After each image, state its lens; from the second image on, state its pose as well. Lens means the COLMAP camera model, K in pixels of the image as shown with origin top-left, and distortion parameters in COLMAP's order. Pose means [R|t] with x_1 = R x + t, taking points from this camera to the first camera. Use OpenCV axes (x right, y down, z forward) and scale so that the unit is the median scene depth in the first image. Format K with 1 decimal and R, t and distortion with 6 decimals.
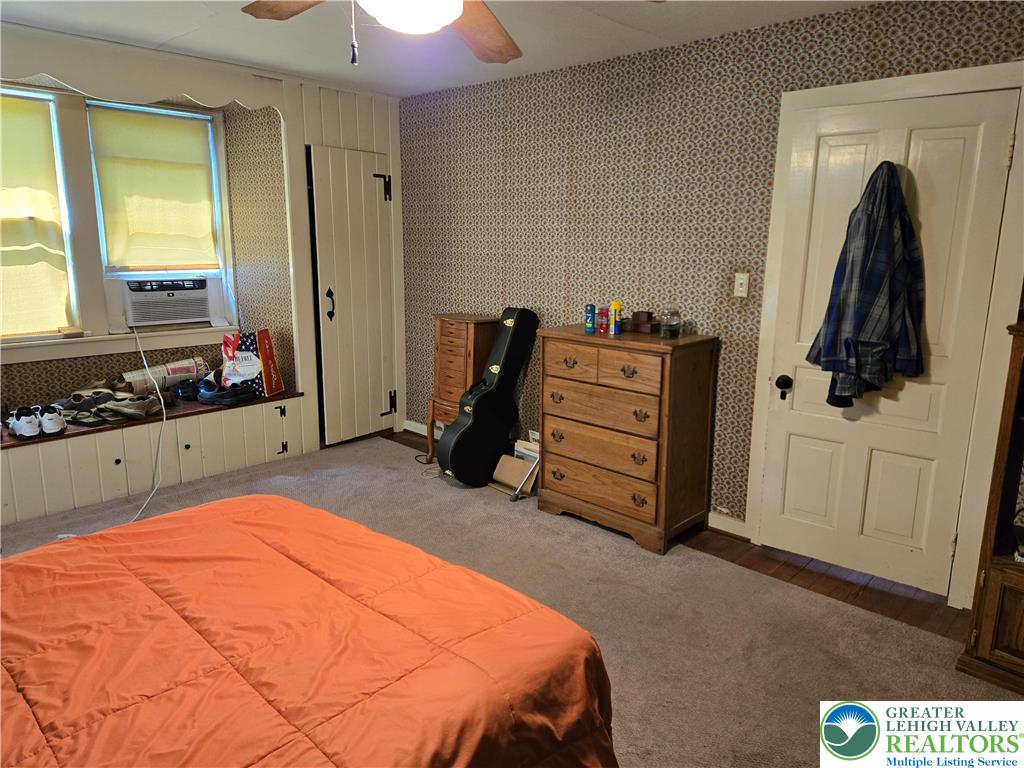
lens RADIAL K [[690.9, 0, 516.3], [0, 690.9, 379.3], [0, 0, 1]] dist [0.067762, -0.046632]
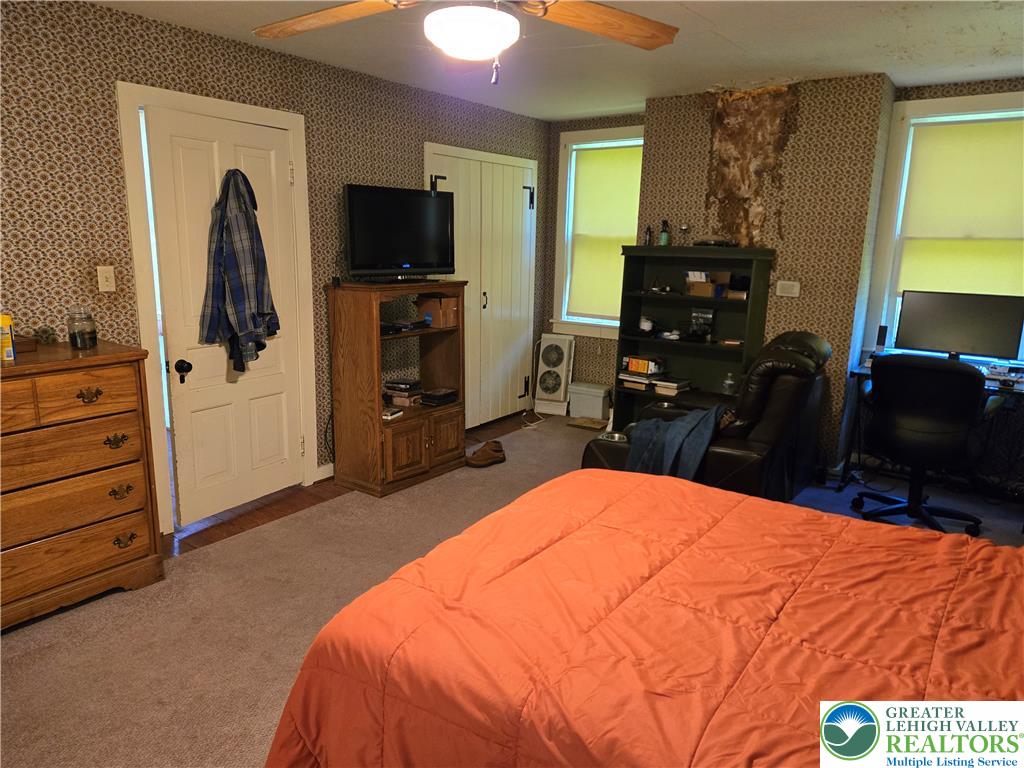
lens RADIAL K [[690.9, 0, 513.4], [0, 690.9, 388.5], [0, 0, 1]] dist [0.067762, -0.046632]
pose [[-0.122461, -0.227293, 0.966096, -0.678981], [0.185433, 0.951041, 0.247257, -0.127431], [-0.974996, 0.209425, -0.074318, 0.570577]]
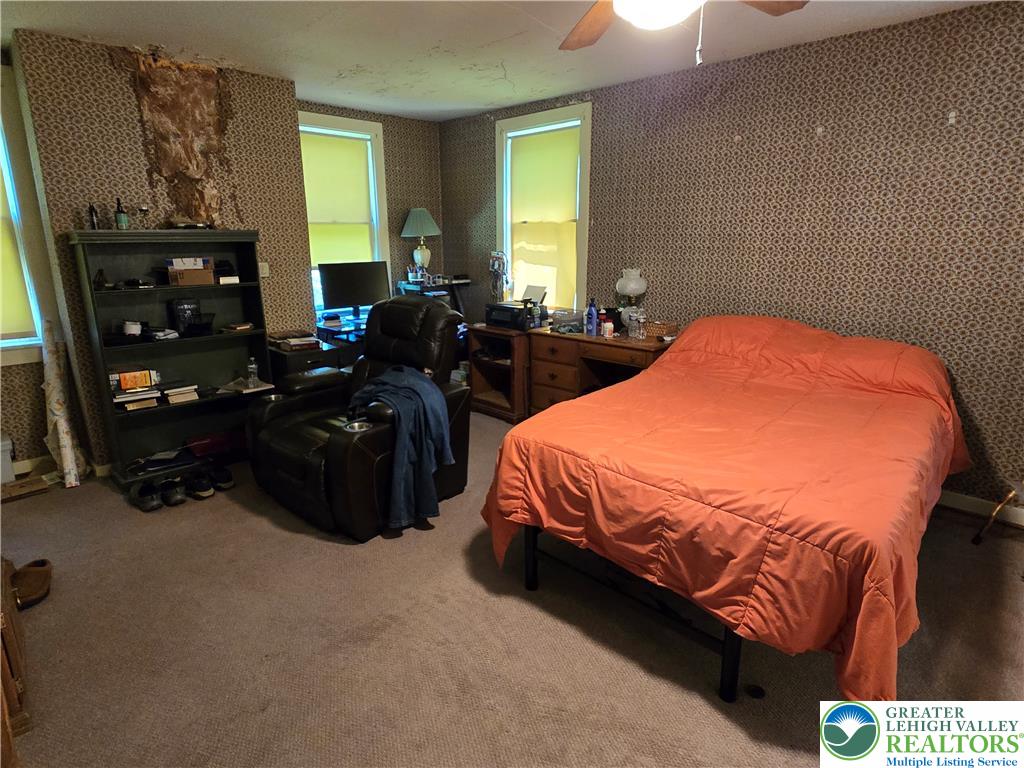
lens RADIAL K [[583.5, 0, 511.1], [0, 583.5, 383.4], [0, 0, 1]] dist [0.002429, 0.000493]
pose [[-0.999582, -0.015221, 0.024581, 0.072018], [-0.002796, 0.897108, 0.441802, -0.202355], [-0.028776, 0.441549, -0.896776, 1.091301]]
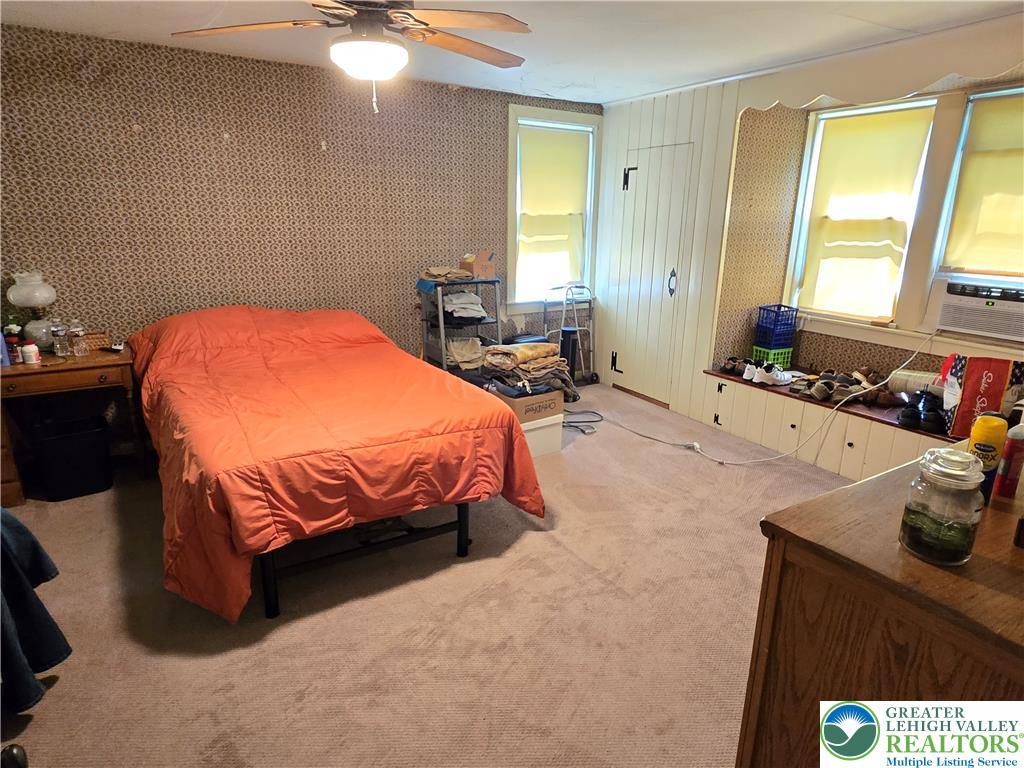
lens RADIAL K [[583.5, 0, 508.6], [0, 583.5, 386.1], [0, 0, 1]] dist [0.002429, 0.000493]
pose [[-0.269339, 0.256806, -0.928174, 0.548549], [-0.217381, 0.922705, 0.318373, -0.184542], [0.938191, 0.287518, -0.192695, 0.873716]]
